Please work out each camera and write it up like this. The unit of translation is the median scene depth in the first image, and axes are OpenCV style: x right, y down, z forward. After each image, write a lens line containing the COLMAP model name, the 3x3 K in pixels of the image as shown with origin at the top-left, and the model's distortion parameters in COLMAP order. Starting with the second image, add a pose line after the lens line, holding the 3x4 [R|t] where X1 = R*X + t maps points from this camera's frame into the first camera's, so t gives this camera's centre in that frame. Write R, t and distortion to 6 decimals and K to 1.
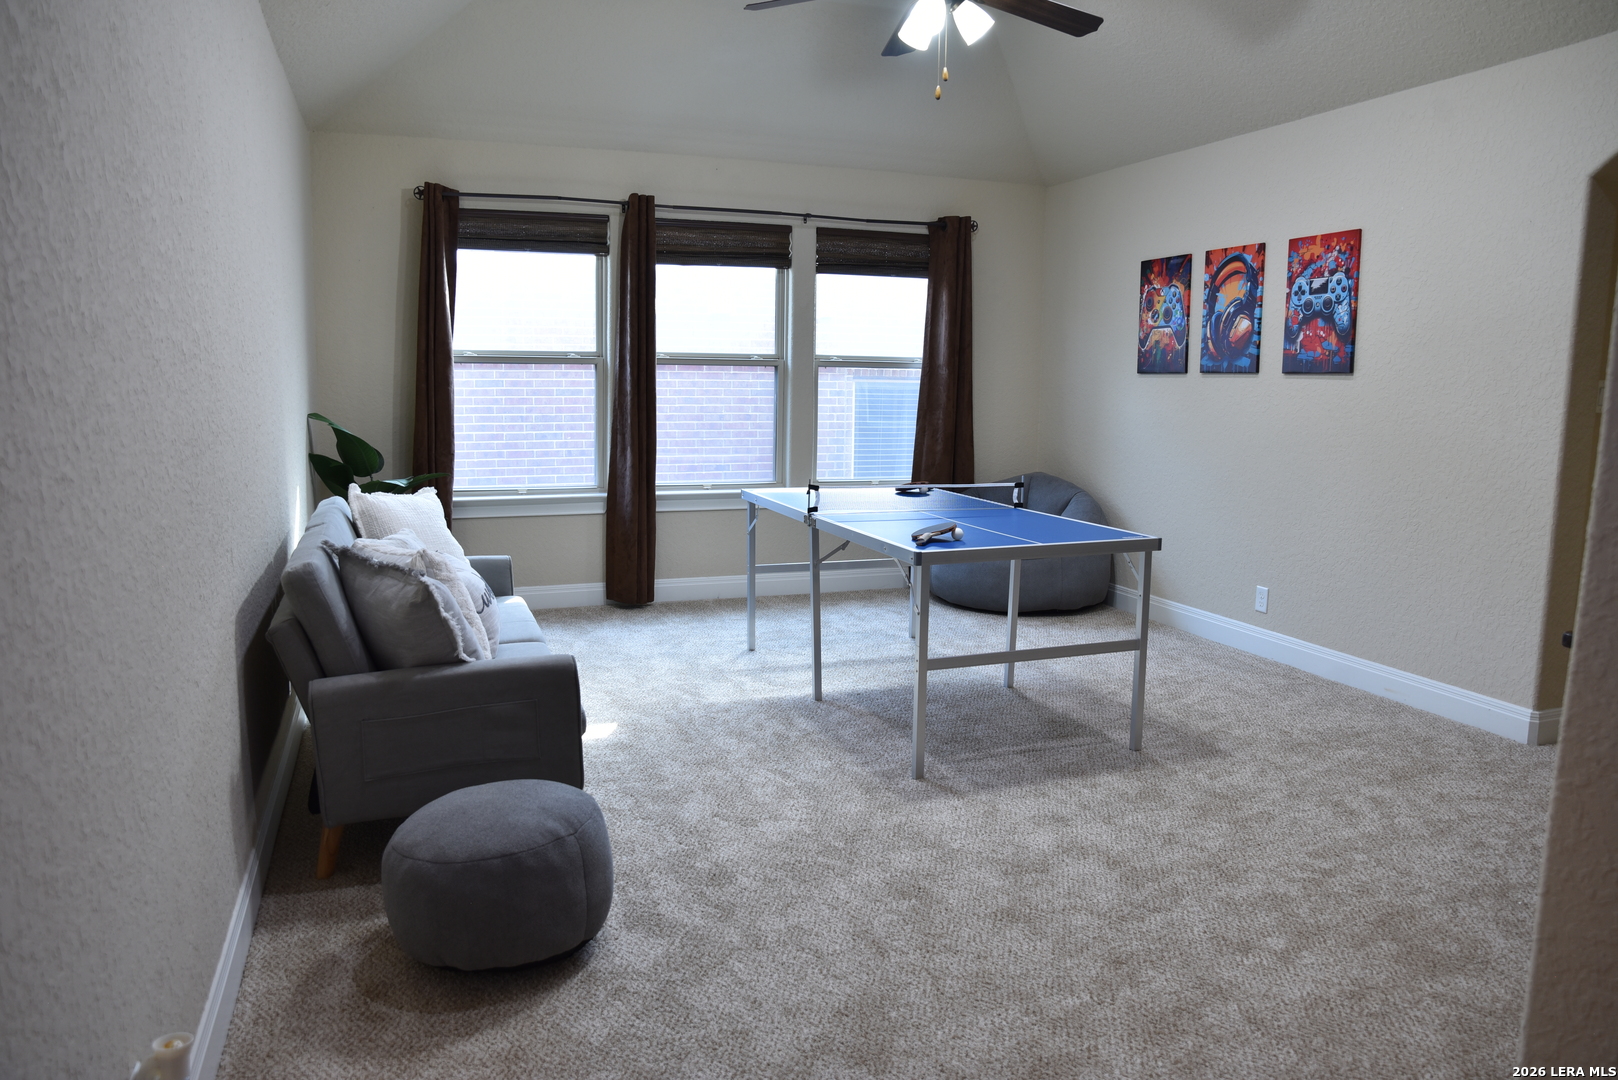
lens RADIAL K [[1104.9, 0, 809.0], [0, 1104.9, 540.0], [0, 0, 1]] dist [-0.114061, 0.089473]
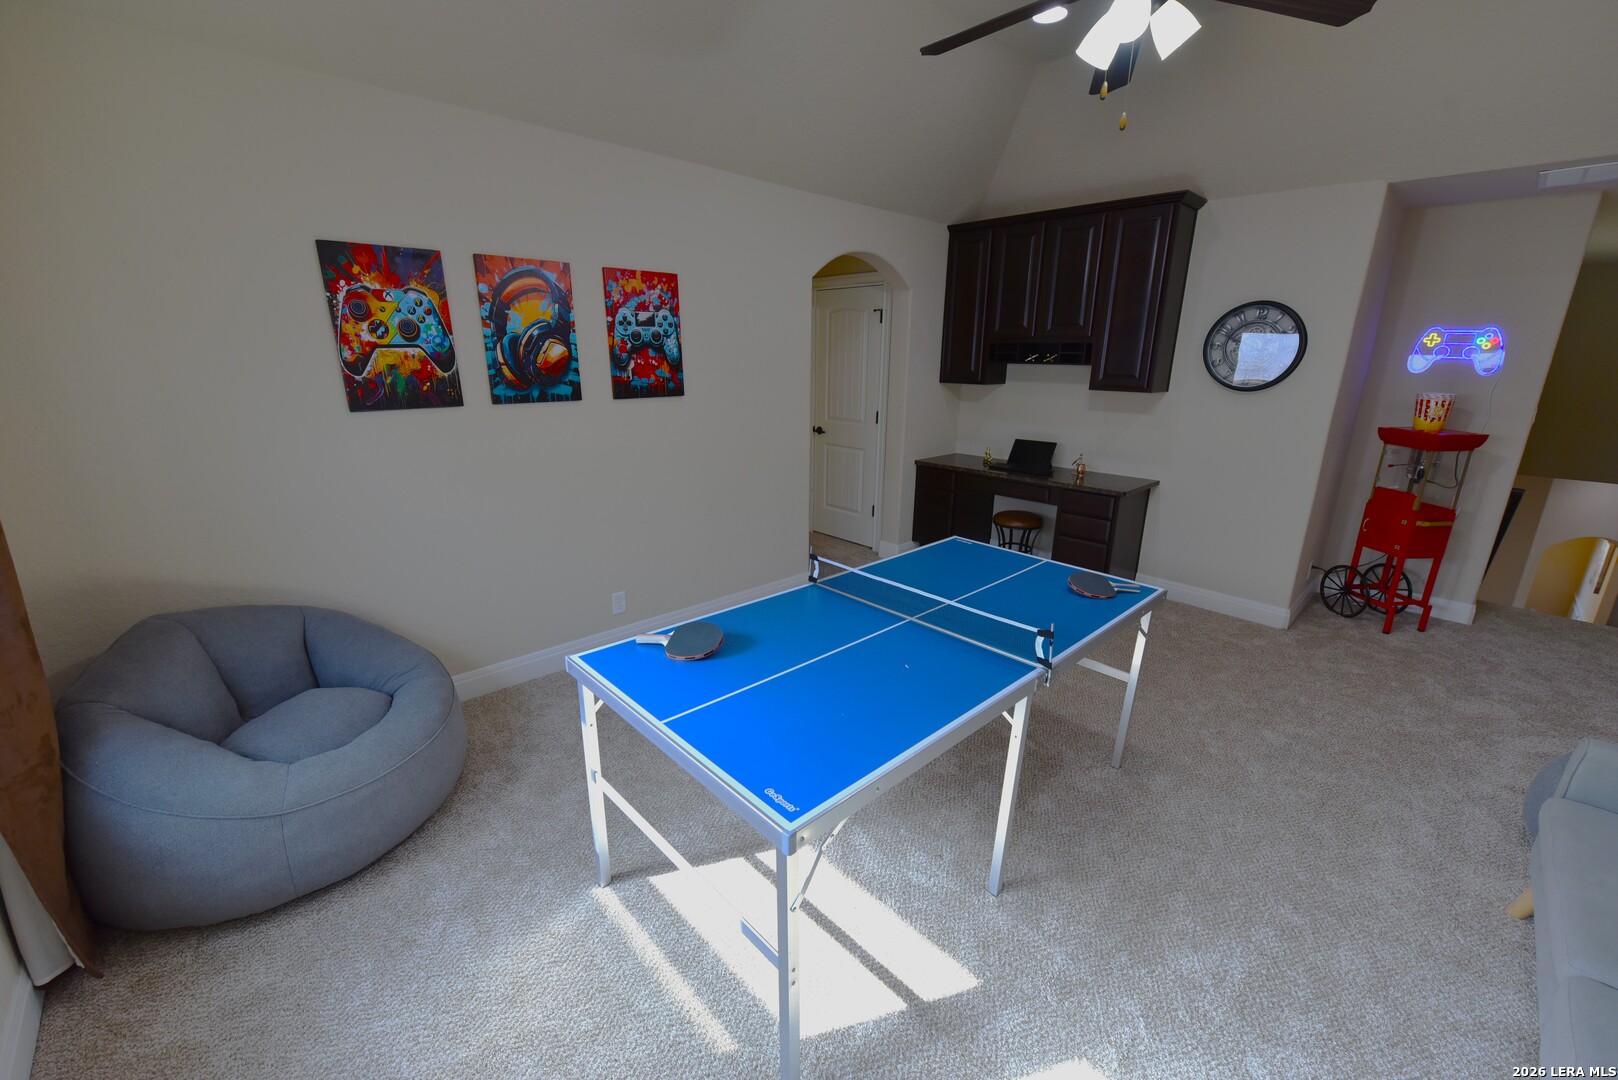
lens RADIAL K [[640.8, 0, 809.0], [0, 640.8, 540.0], [0, 0, 1]] dist [-0.001688, -0.000216]
pose [[-0.390646, -0.278245, 0.877482, -0.227980], [0.115228, 0.930947, 0.346497, -0.215246], [-0.913301, 0.236468, -0.331609, 1.034994]]
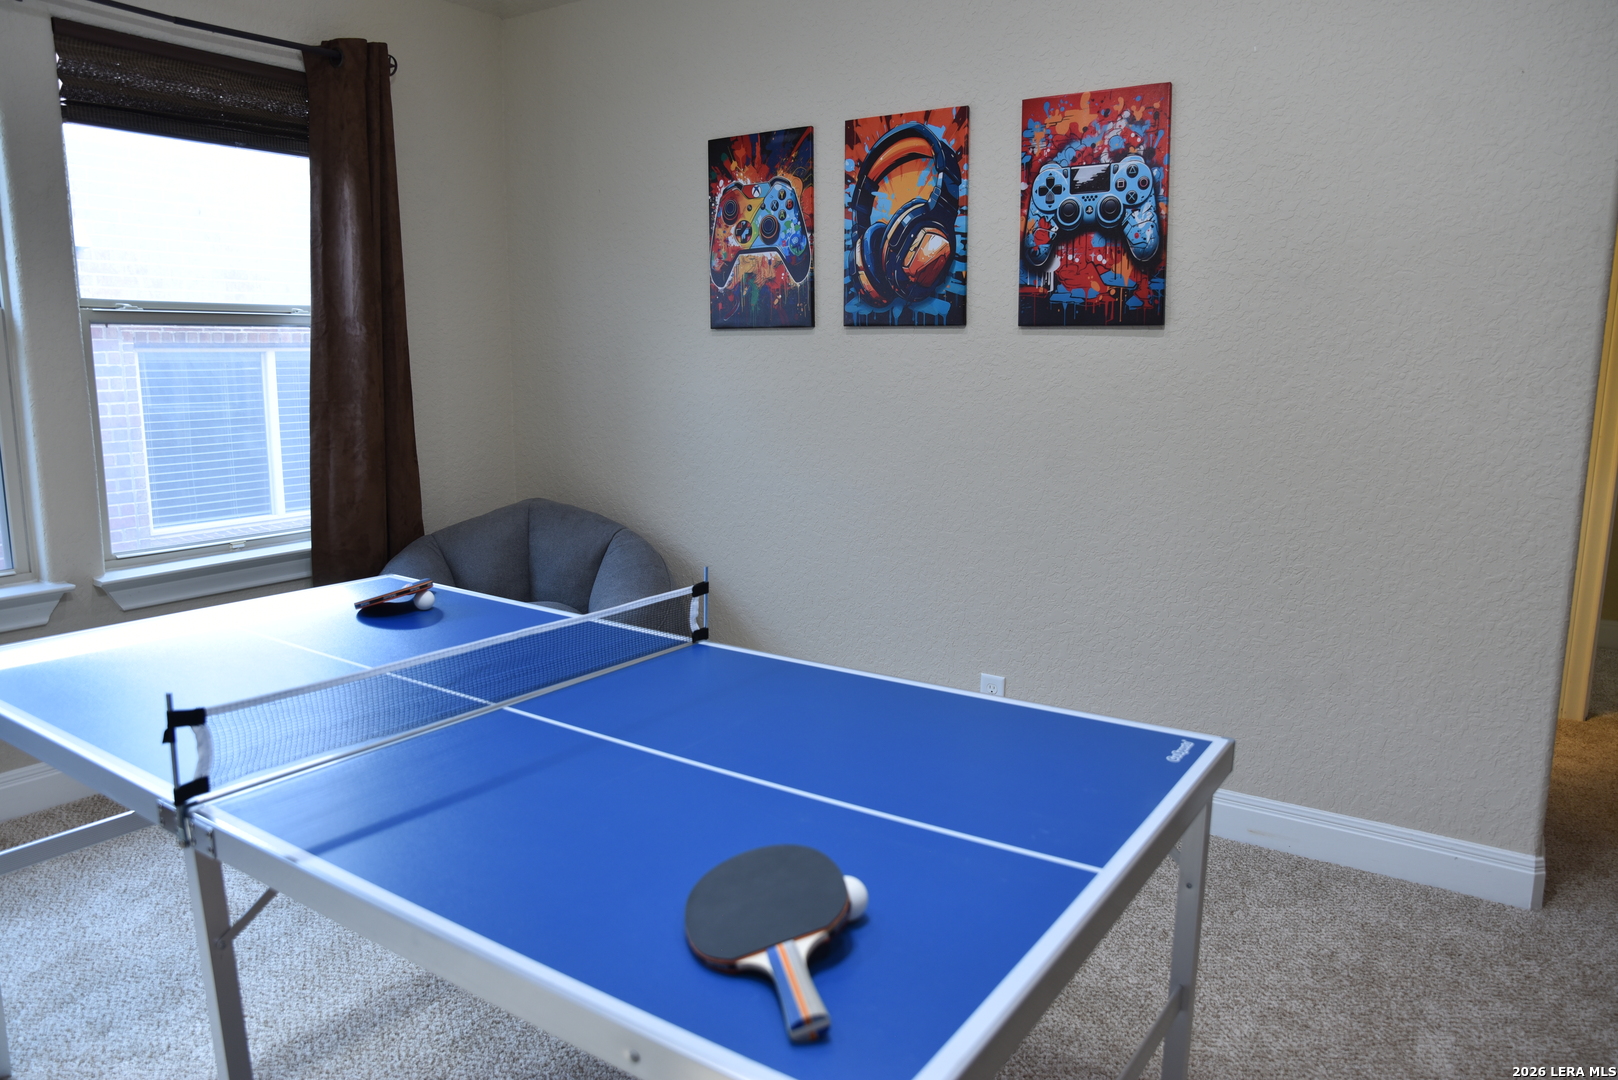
lens RADIAL K [[1104.9, 0, 809.0], [0, 1104.9, 540.0], [0, 0, 1]] dist [-0.114061, 0.089473]
pose [[0.813286, -0.108363, 0.571685, -0.016248], [0.088450, 0.994111, 0.062604, -0.081828], [-0.575103, -0.000350, 0.818081, 0.552930]]
